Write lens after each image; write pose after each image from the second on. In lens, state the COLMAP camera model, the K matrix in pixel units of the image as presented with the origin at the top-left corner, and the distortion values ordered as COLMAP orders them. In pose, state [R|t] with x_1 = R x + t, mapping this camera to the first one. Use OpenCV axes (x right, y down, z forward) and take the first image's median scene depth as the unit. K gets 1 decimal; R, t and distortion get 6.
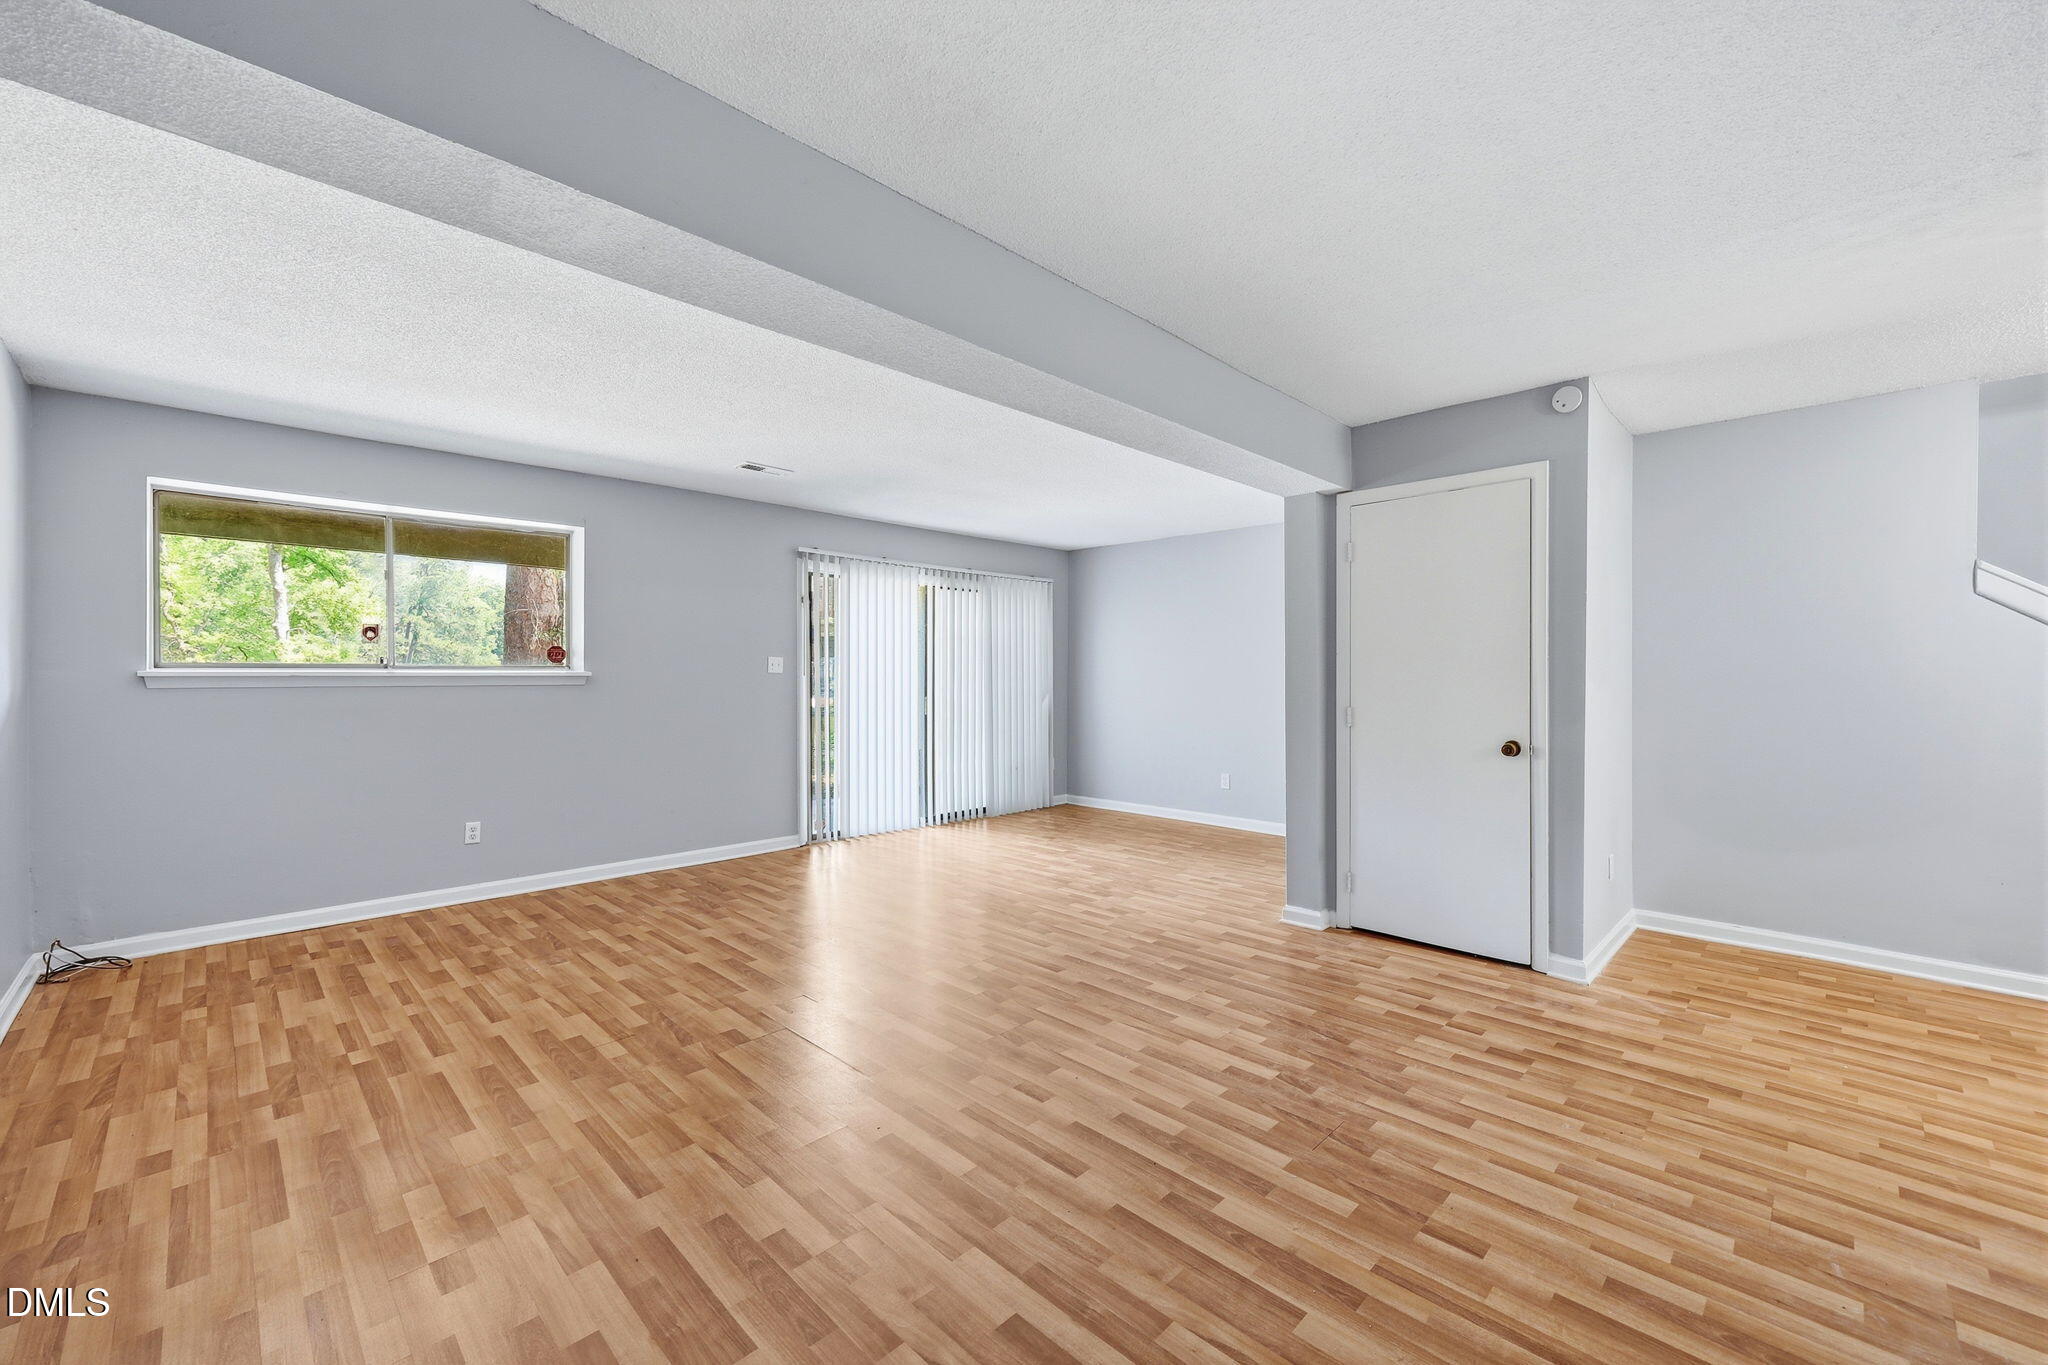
lens RADIAL K [[816.1, 0, 1023.6], [0, 816.1, 676.7], [0, 0, 1]] dist [0.004206, -0.000051]
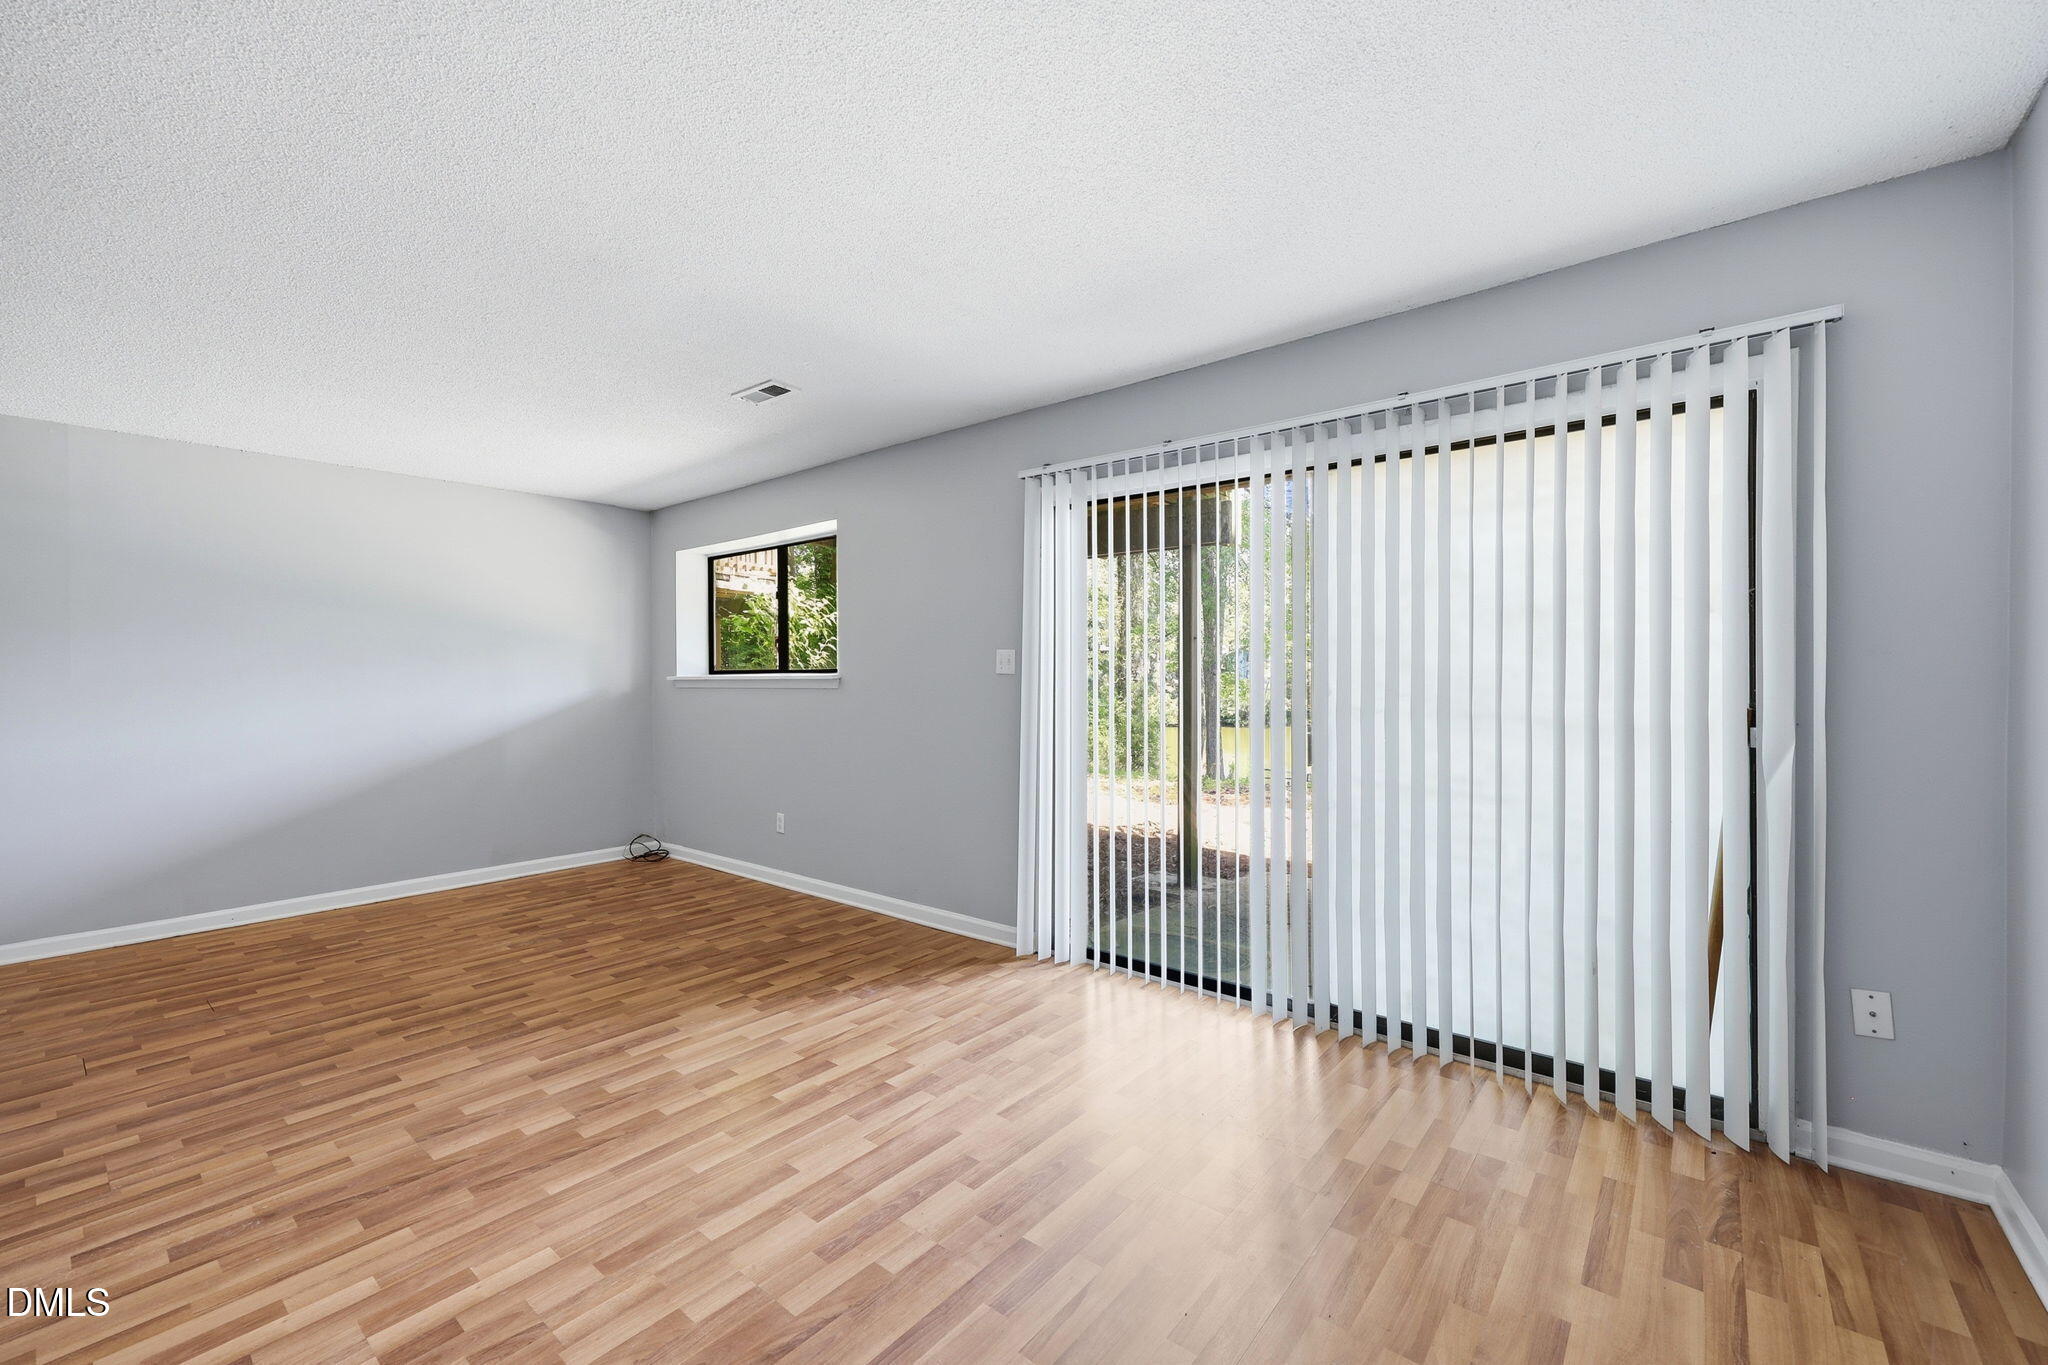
lens RADIAL K [[816.1, 0, 1024.6], [0, 816.1, 685.5], [0, 0, 1]] dist [0.004206, -0.000051]
pose [[0.095414, 0.013467, -0.995347, 0.582484], [0.011926, 0.999821, 0.014670, -0.010268], [0.995366, -0.013271, 0.095237, 1.565753]]
